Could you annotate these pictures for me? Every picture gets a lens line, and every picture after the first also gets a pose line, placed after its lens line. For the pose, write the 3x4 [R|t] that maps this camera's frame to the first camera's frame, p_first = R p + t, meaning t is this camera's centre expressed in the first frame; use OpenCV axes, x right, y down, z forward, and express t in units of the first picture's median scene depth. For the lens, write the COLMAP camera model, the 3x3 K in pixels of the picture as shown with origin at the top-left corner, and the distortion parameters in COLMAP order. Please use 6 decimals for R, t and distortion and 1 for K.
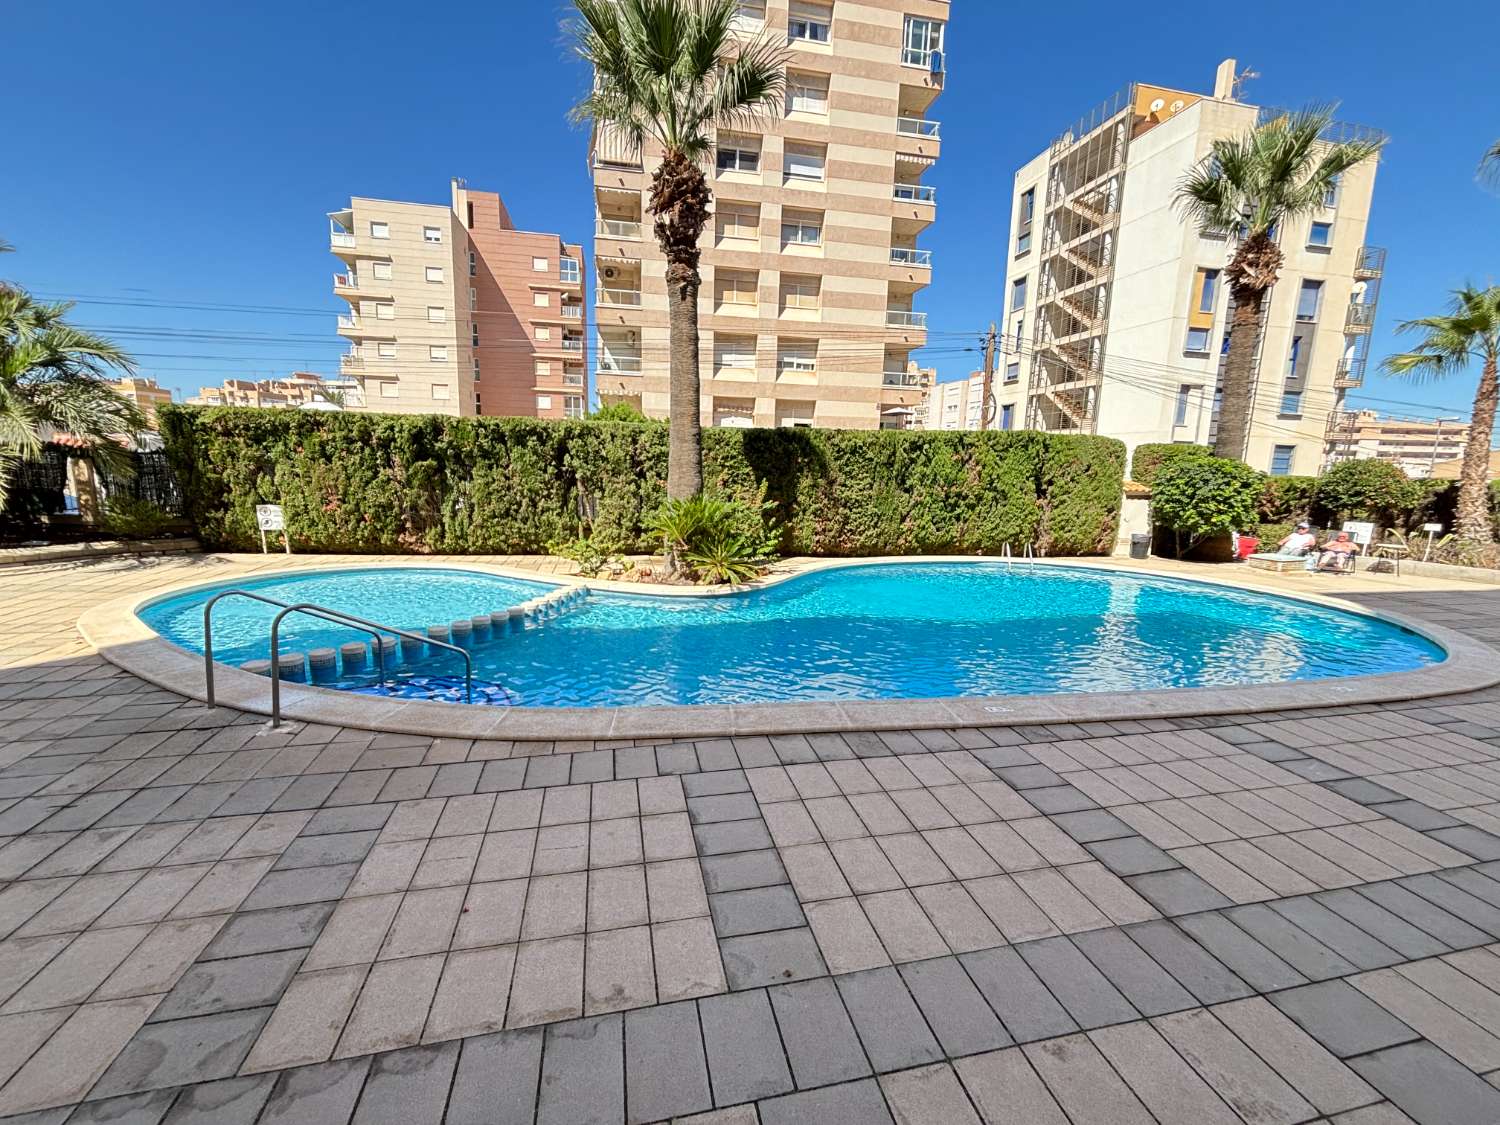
lens RADIAL K [[610.9, 0, 736.3], [0, 610.9, 563.7], [0, 0, 1]] dist [0.009063, -0.000012]
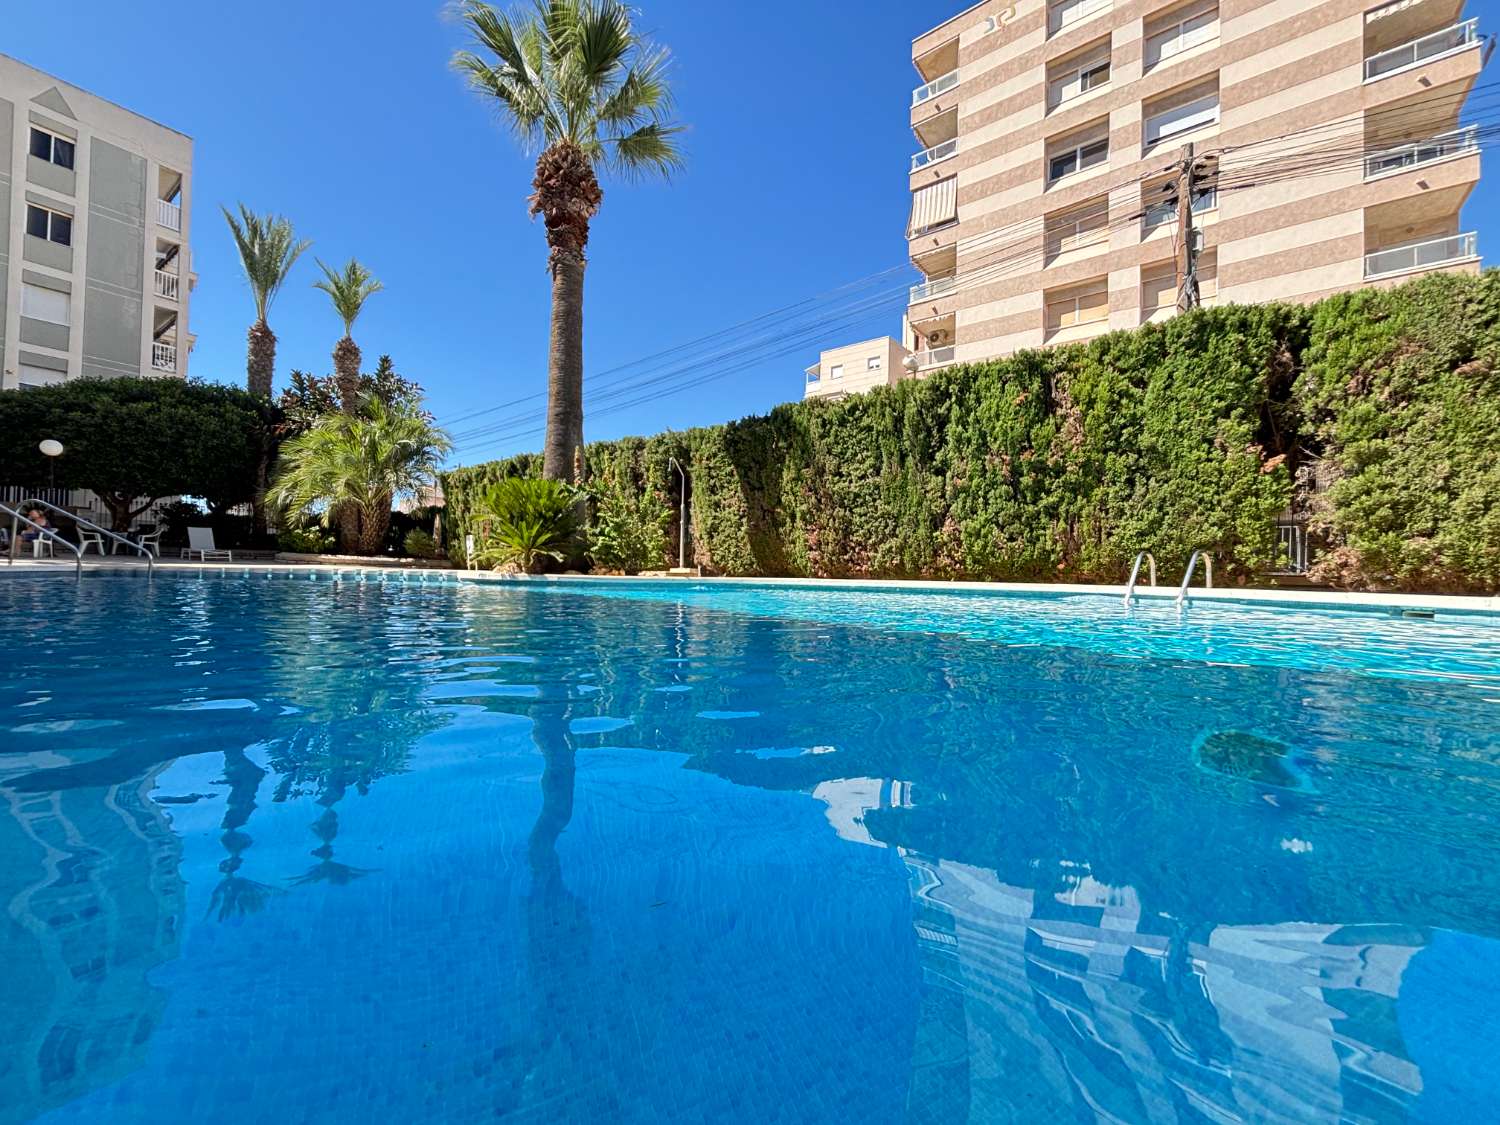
lens RADIAL K [[602.1, 0, 747.5], [0, 602.1, 565.7], [0, 0, 1]] dist [0.000568, -0.000341]
pose [[0.664773, -0.020513, -0.746764, 0.569444], [-0.123978, 0.982732, -0.137361, 0.069014], [0.736686, 0.183896, 0.650750, 0.493912]]
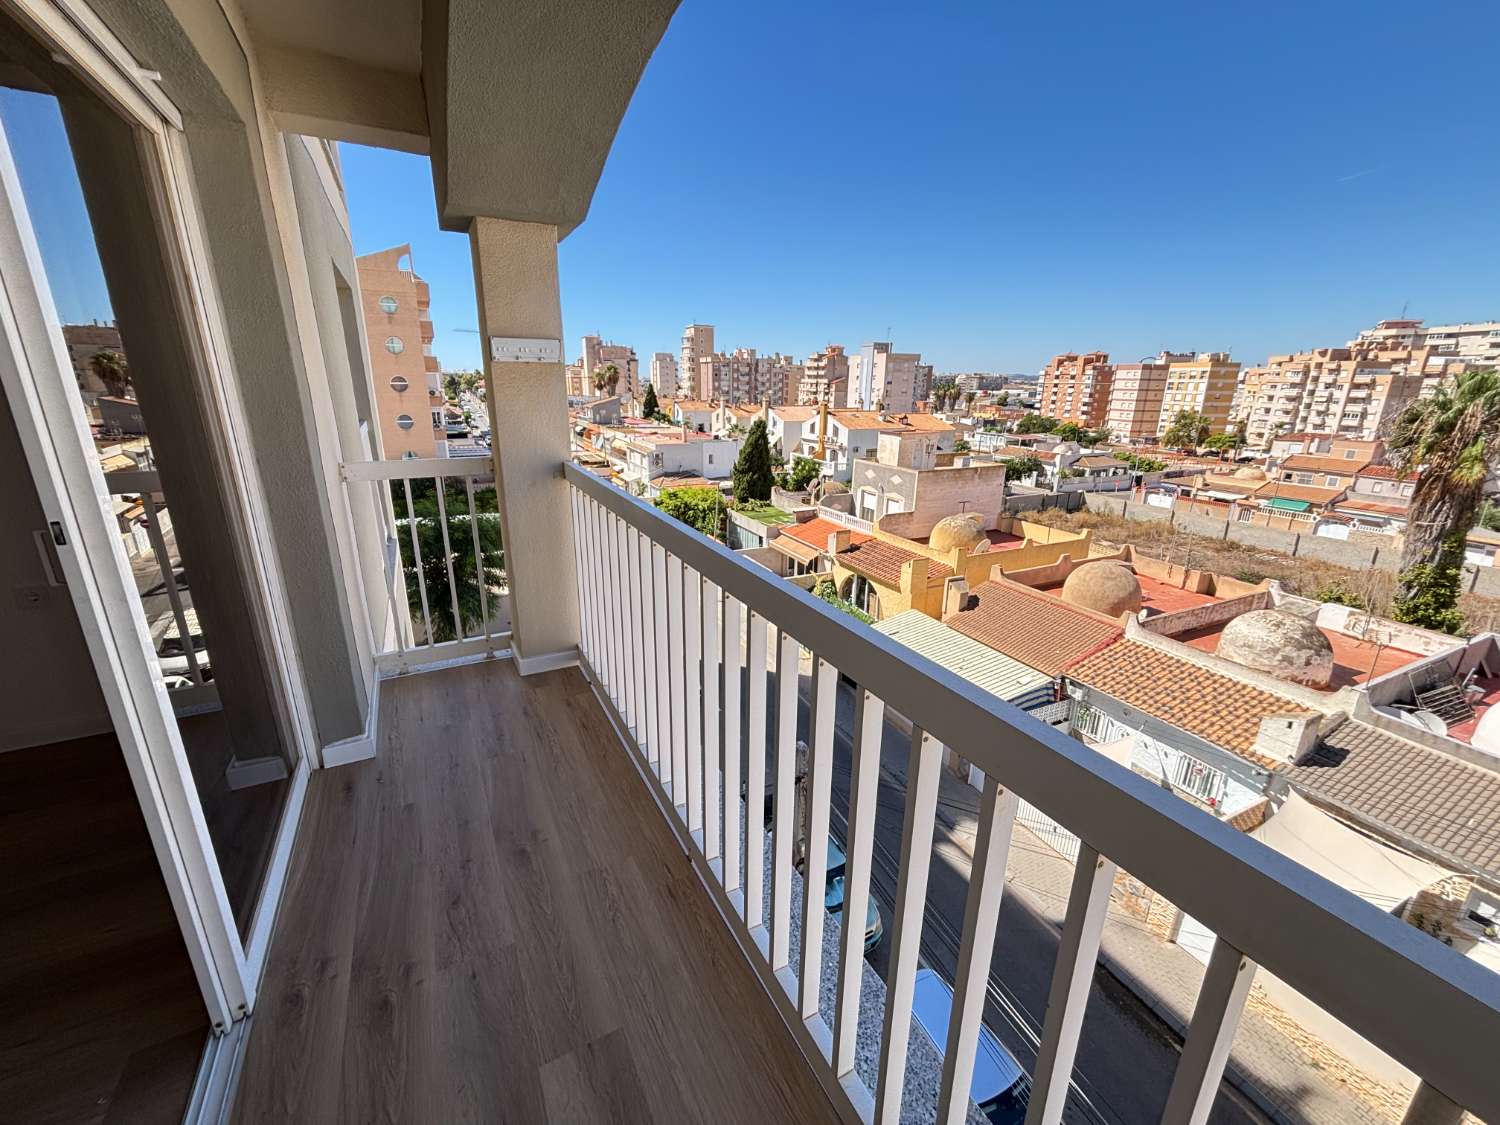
lens RADIAL K [[610.3, 0, 748.2], [0, 610.3, 561.8], [0, 0, 1]] dist [0.001228, 0.000082]
pose [[0.275077, 0.256760, -0.926503, -1.938878], [-0.163056, 0.962178, 0.218236, -0.739995], [0.947494, 0.091040, 0.306539, 0.228591]]
